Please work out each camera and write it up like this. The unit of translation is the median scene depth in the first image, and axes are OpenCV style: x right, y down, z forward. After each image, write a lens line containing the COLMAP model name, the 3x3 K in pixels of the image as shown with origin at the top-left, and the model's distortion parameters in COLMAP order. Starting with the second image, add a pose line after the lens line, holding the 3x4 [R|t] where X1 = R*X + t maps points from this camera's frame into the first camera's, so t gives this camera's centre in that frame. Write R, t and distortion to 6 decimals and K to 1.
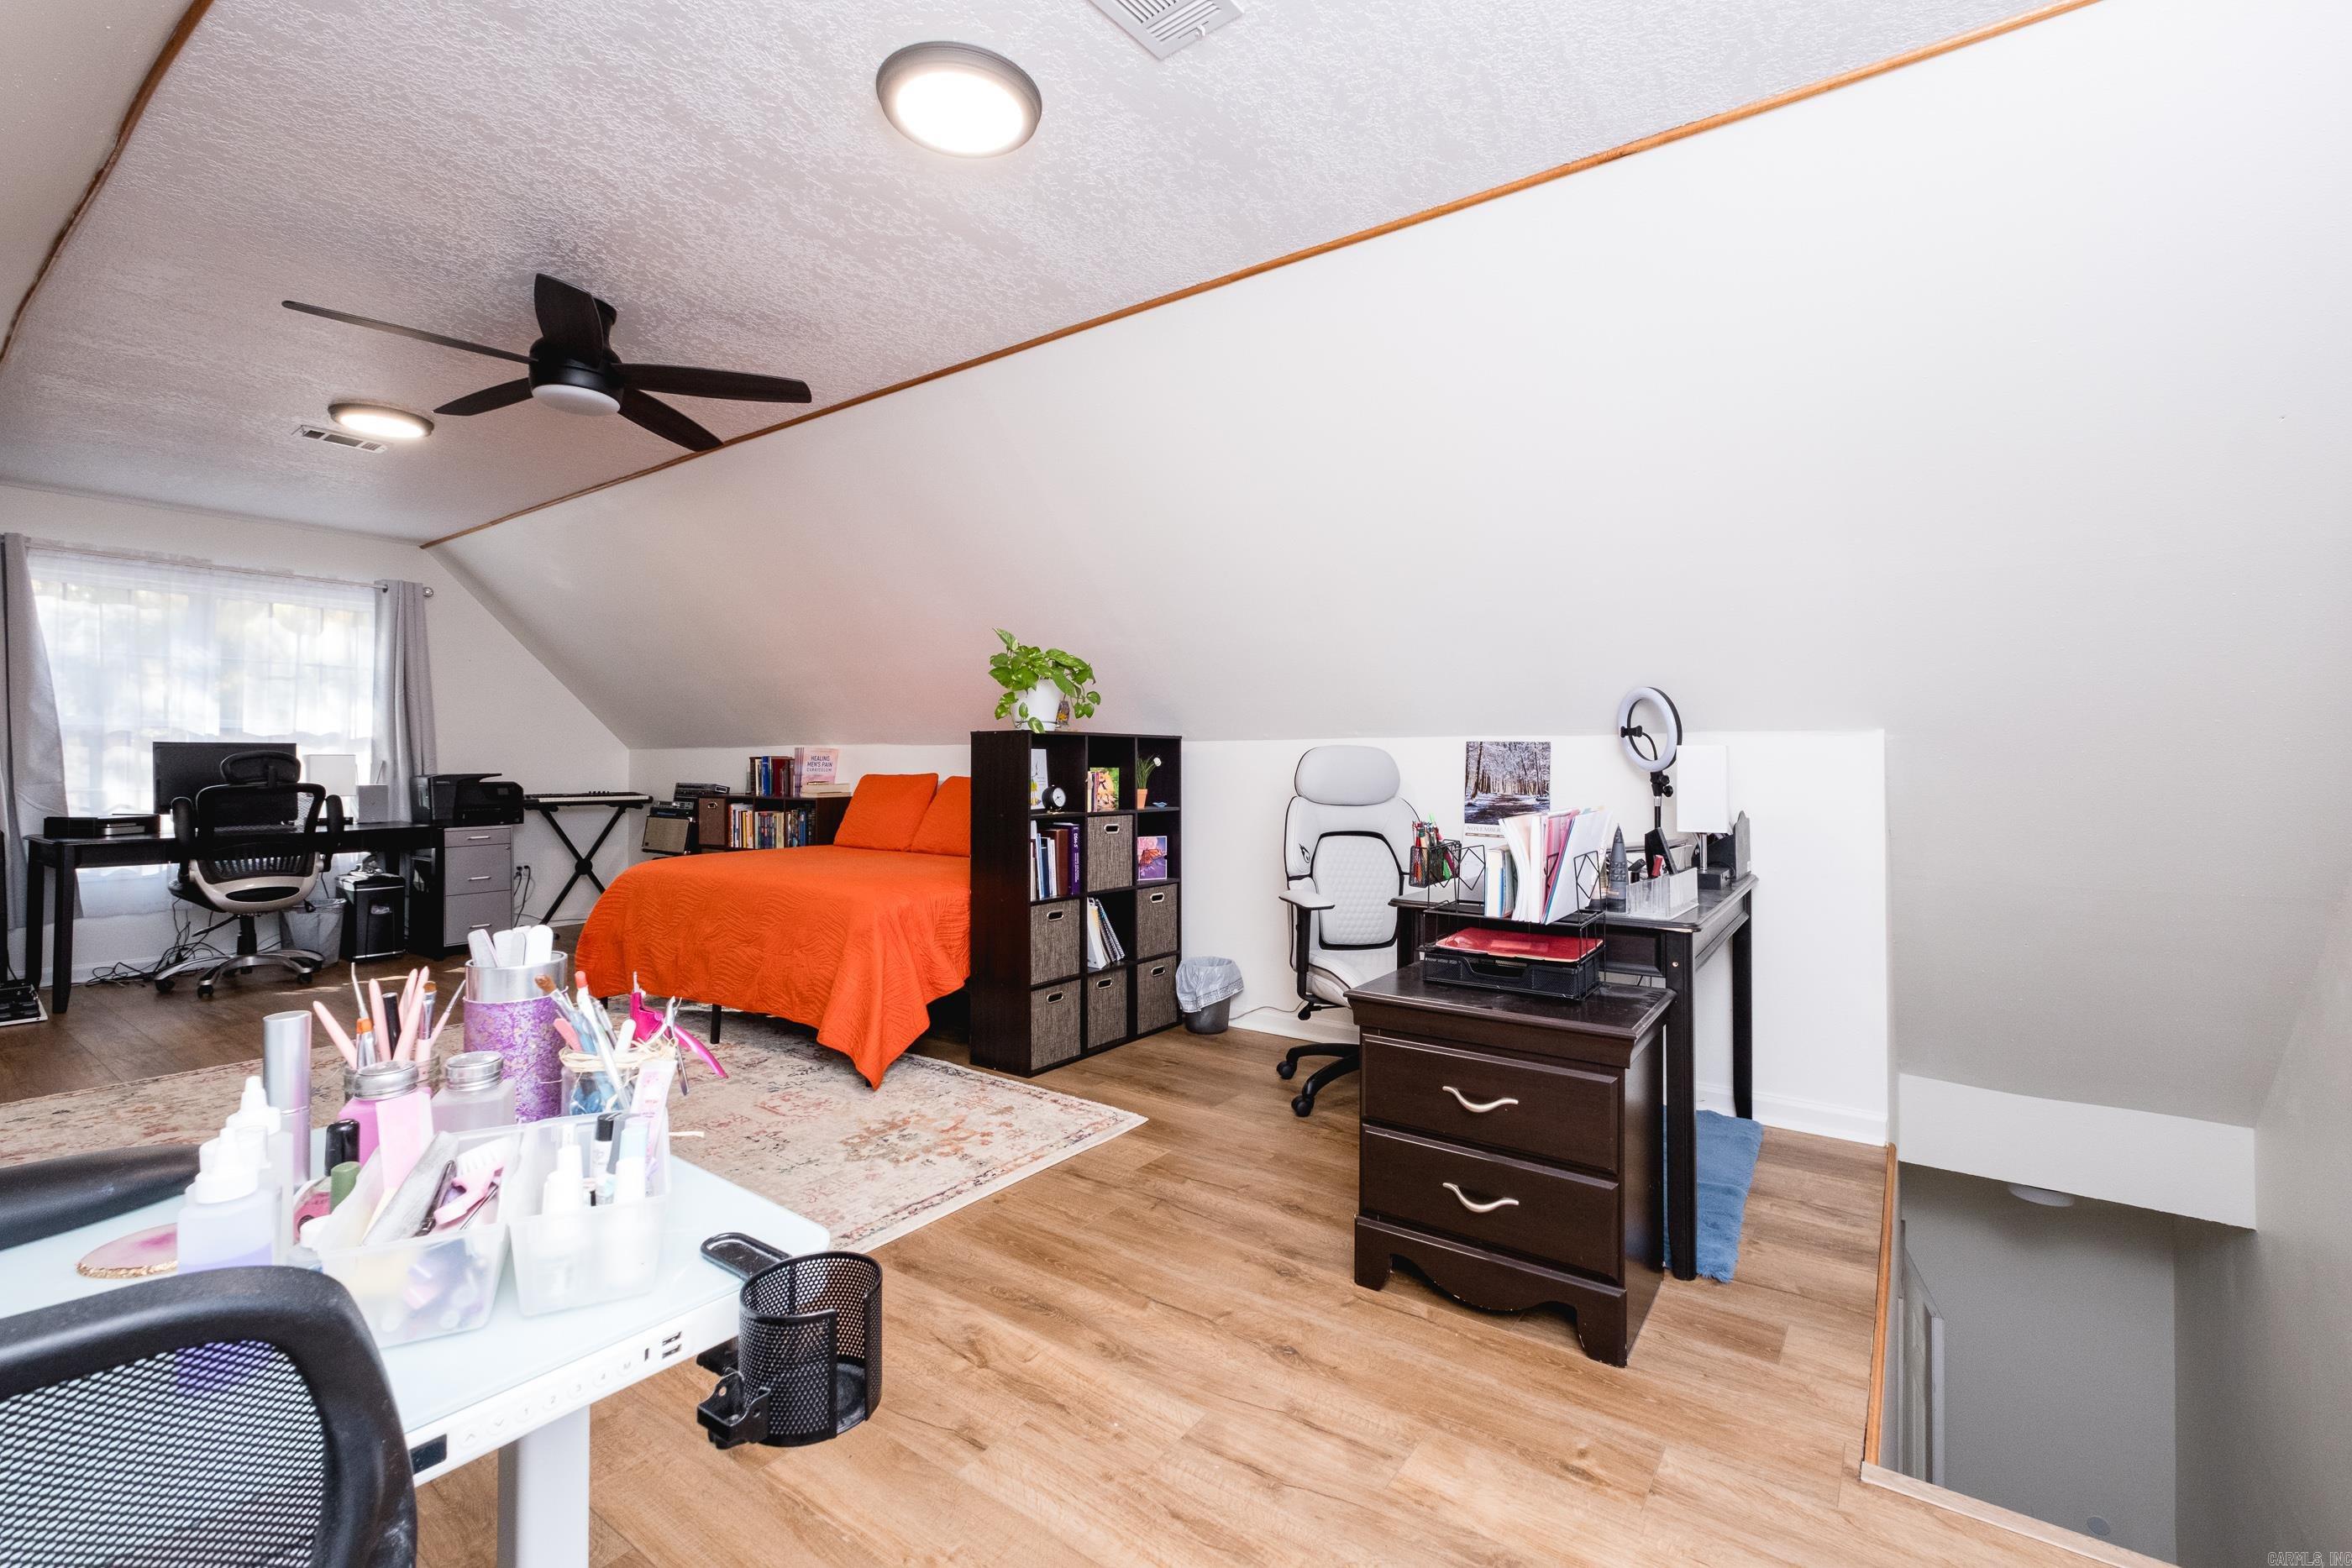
lens RADIAL K [[1025.3, 0, 1178.5], [0, 1025.3, 768.8], [0, 0, 1]] dist [0.000646, -0.001129]
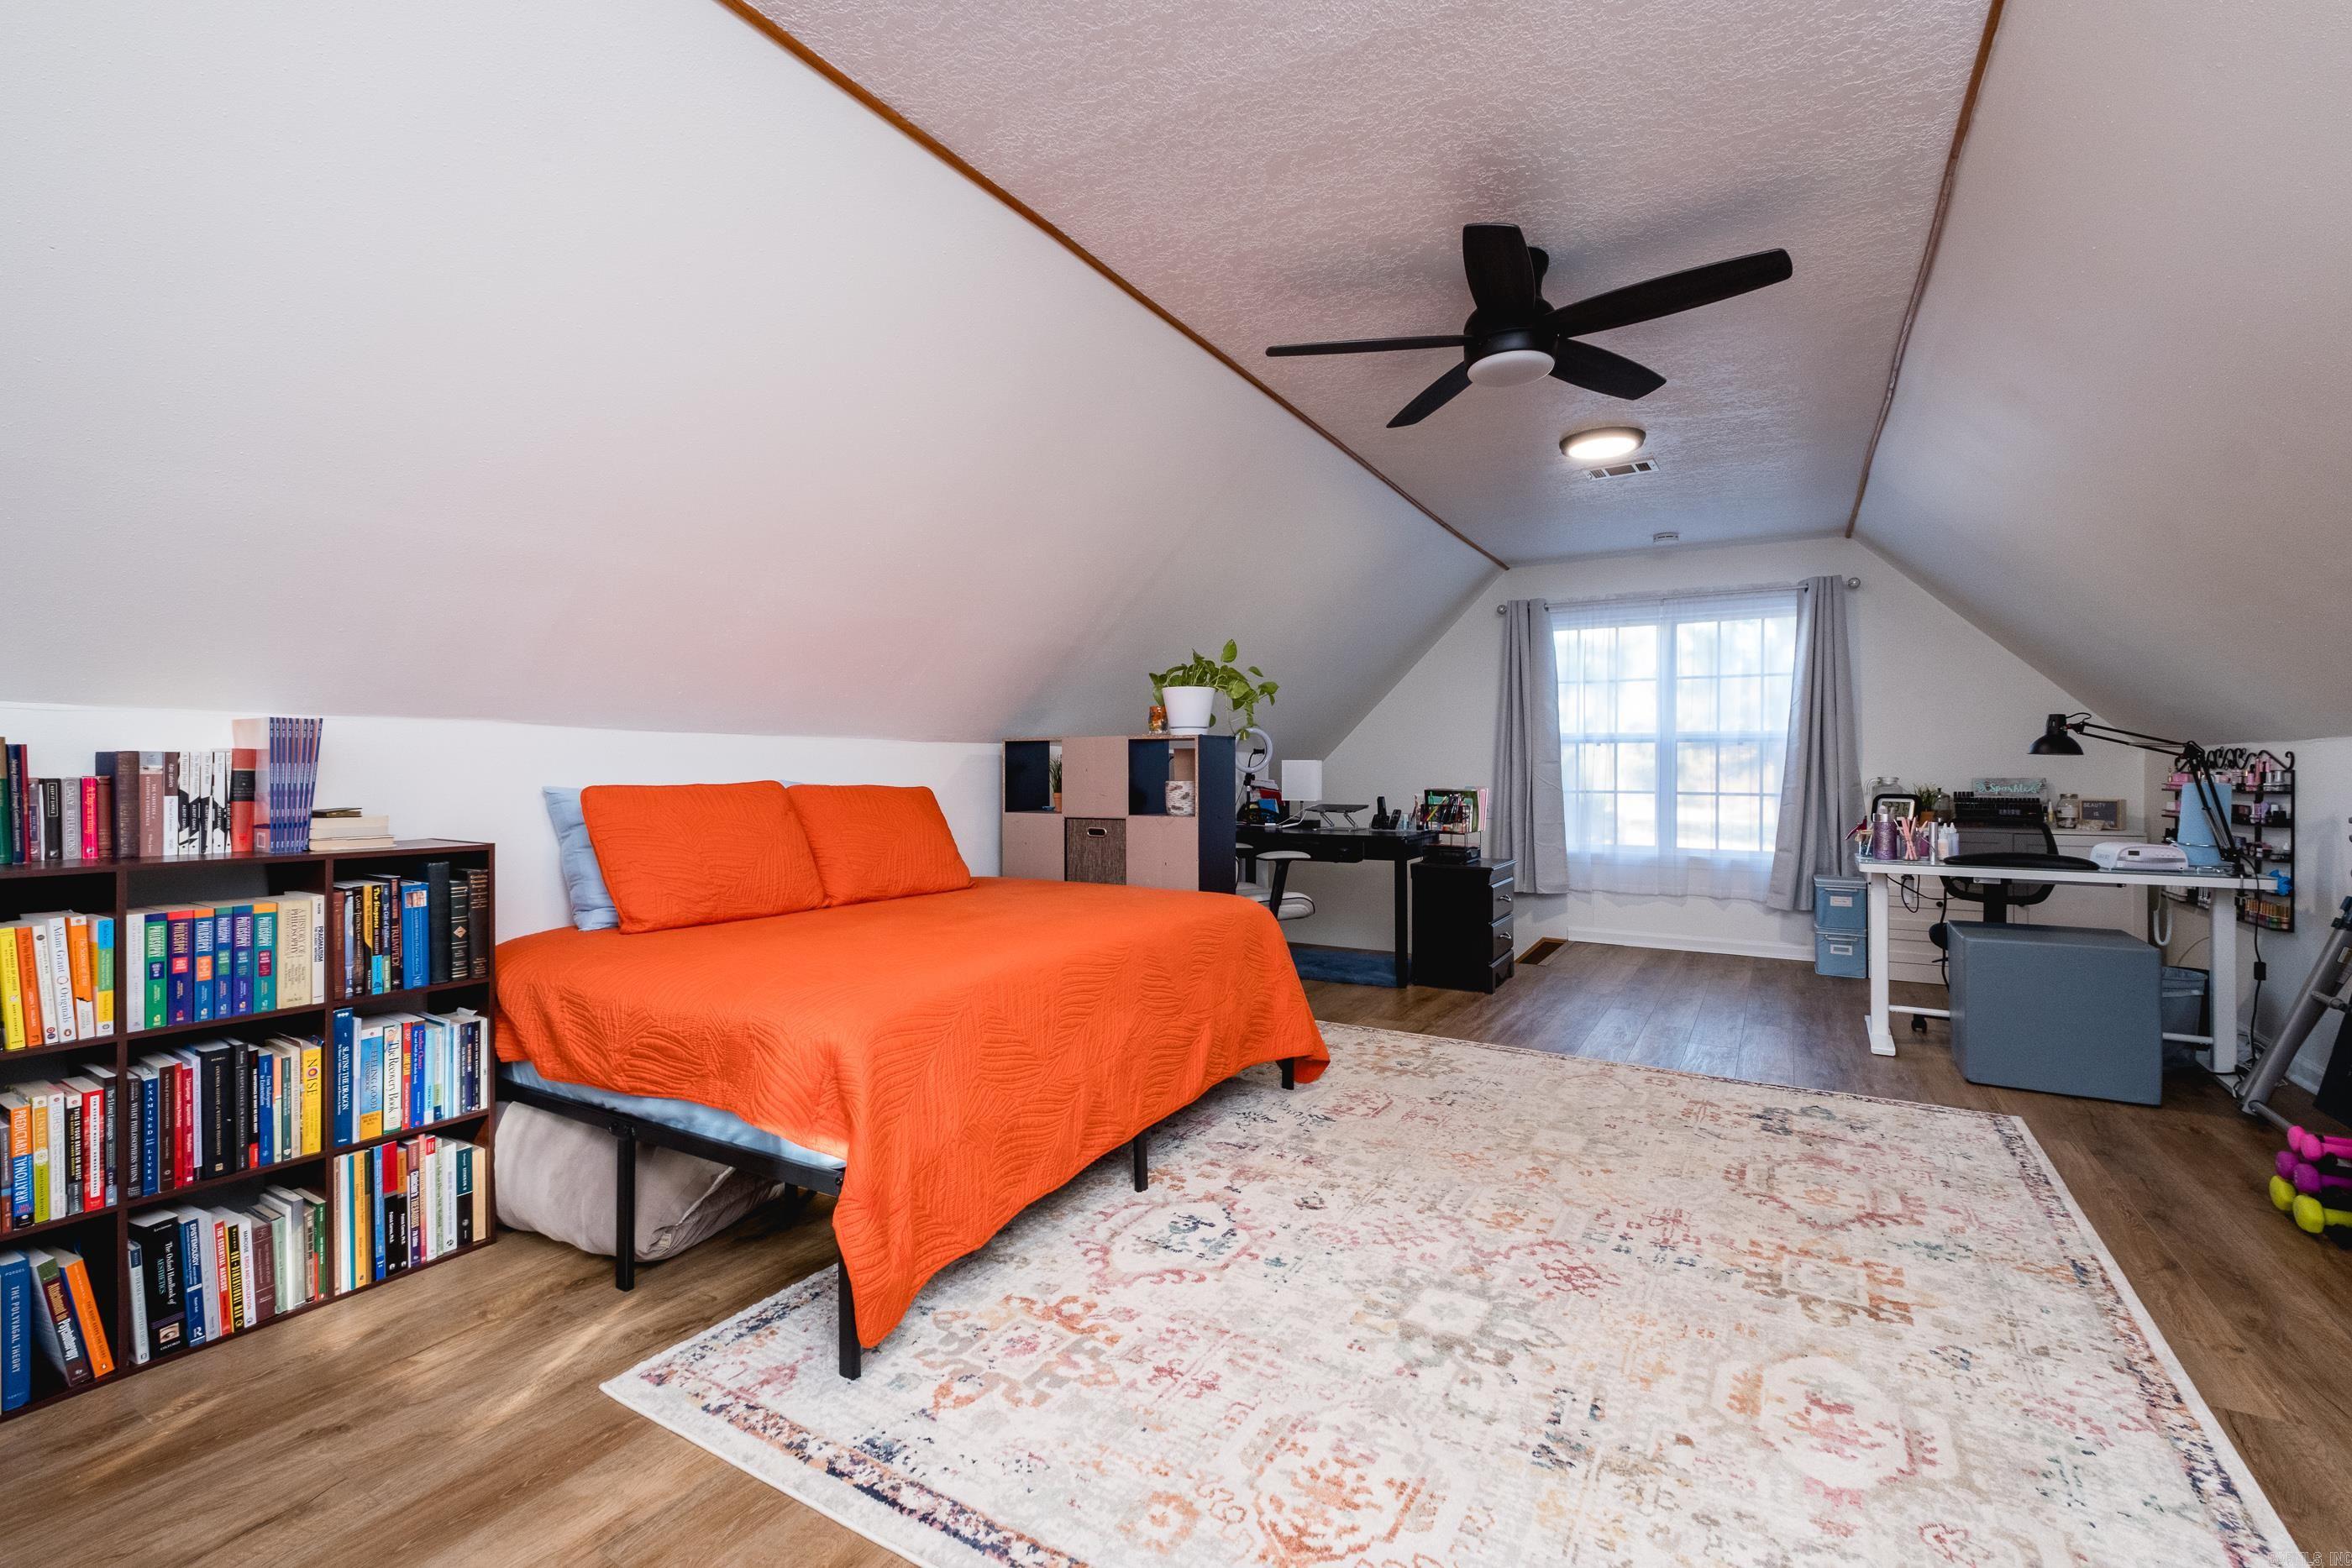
lens RADIAL K [[1025.3, 0, 1177.8], [0, 1025.3, 777.8], [0, 0, 1]] dist [0.000646, -0.001129]
pose [[-0.093422, -0.003502, 0.995620, -1.369968], [0.005644, 0.999976, 0.004047, 0.001344], [-0.995611, 0.005997, -0.093400, 1.279976]]
